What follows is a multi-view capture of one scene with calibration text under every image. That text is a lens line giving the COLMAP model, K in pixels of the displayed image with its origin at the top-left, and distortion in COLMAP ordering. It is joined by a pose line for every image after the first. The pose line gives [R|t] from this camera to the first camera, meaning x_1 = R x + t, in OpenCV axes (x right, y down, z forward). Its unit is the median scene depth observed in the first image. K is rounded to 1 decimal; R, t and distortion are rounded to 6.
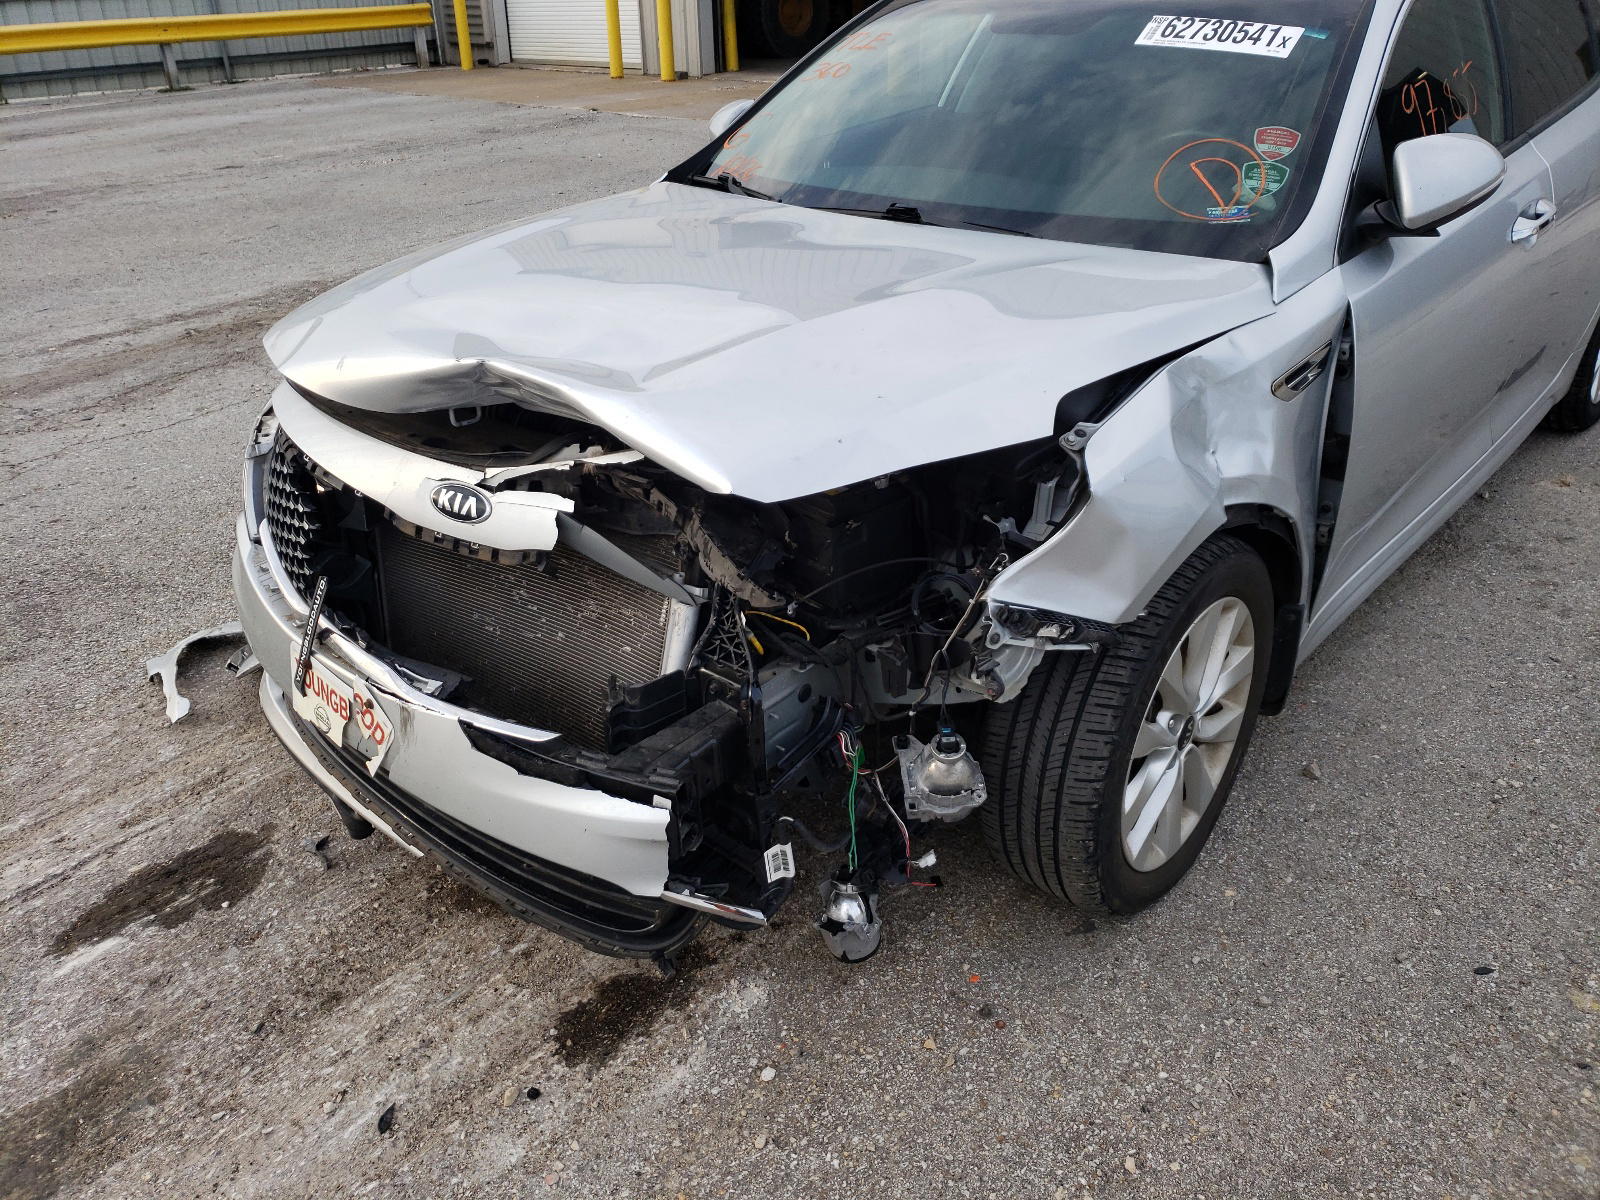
lens RADIAL K [[1251.9, 0, 777.1], [0, 1251.9, 574.9], [0, 0, 1]] dist [-0.012302, 0.049825]
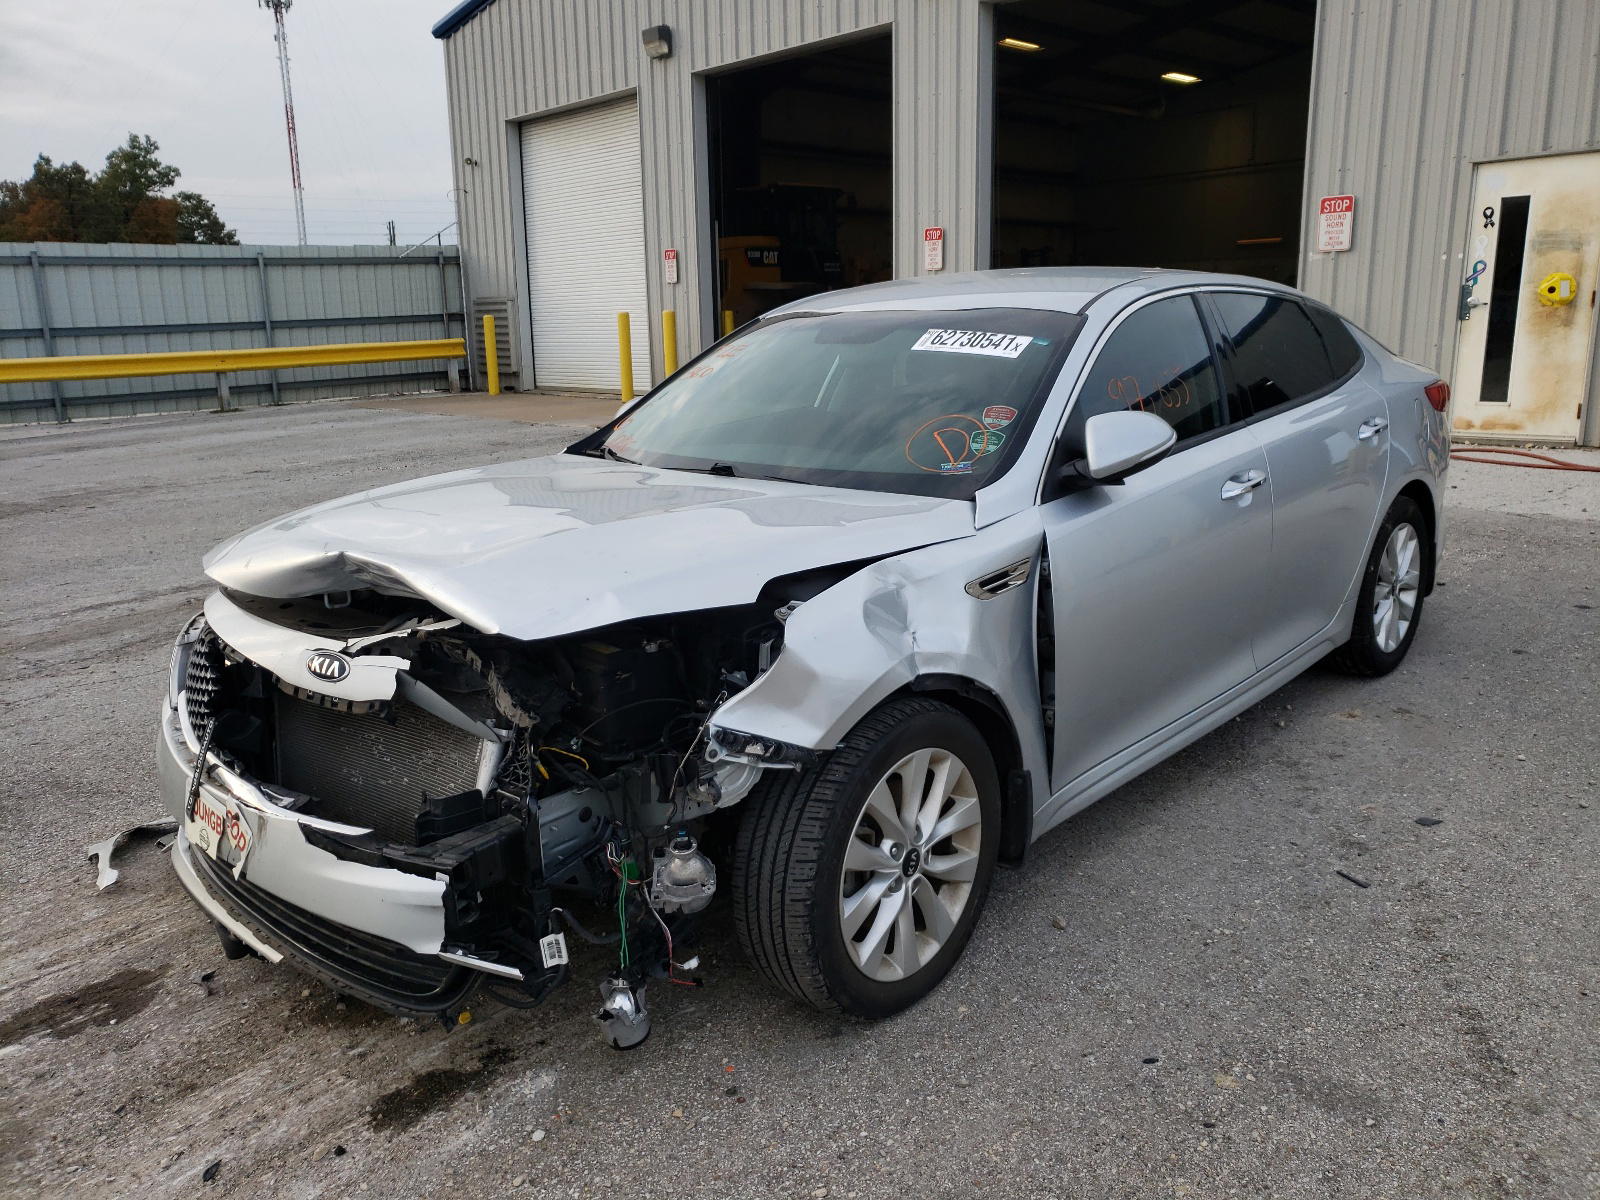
lens RADIAL K [[1253.7, 0, 800.0], [0, 1253.7, 600.0], [0, 0, 1]] dist [-0.016111, 0.062334]
pose [[0.999982, 0.005497, -0.002299, 0.219494], [-0.005874, 0.974366, -0.224891, 0.151756], [0.001003, 0.224901, 0.974381, -0.255912]]
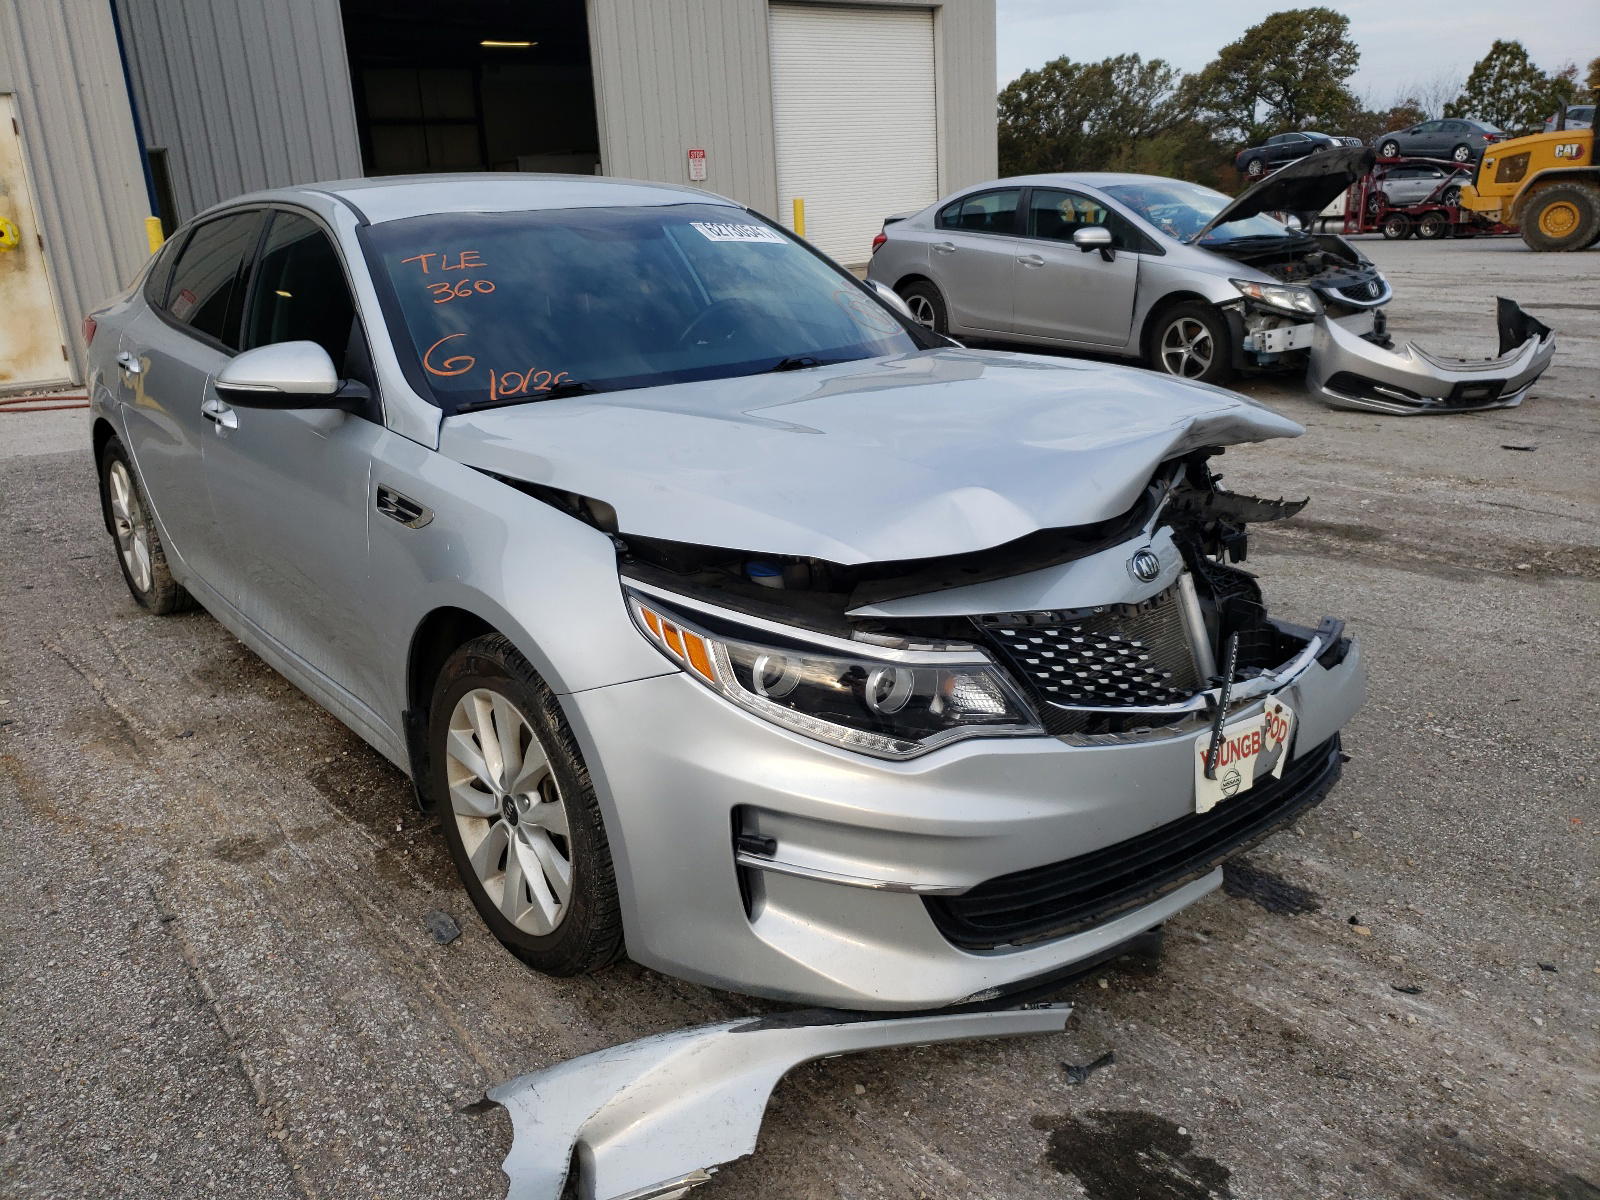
lens RADIAL K [[1232.7, 0, 800.0], [0, 1232.7, 600.0], [0, 0, 1]] dist [0.002462, 0.003283]
pose [[0.134320, -0.284996, 0.949071, -1.276868], [0.473409, 0.859841, 0.191200, -0.366483], [-0.870541, 0.423617, 0.250413, 0.934755]]
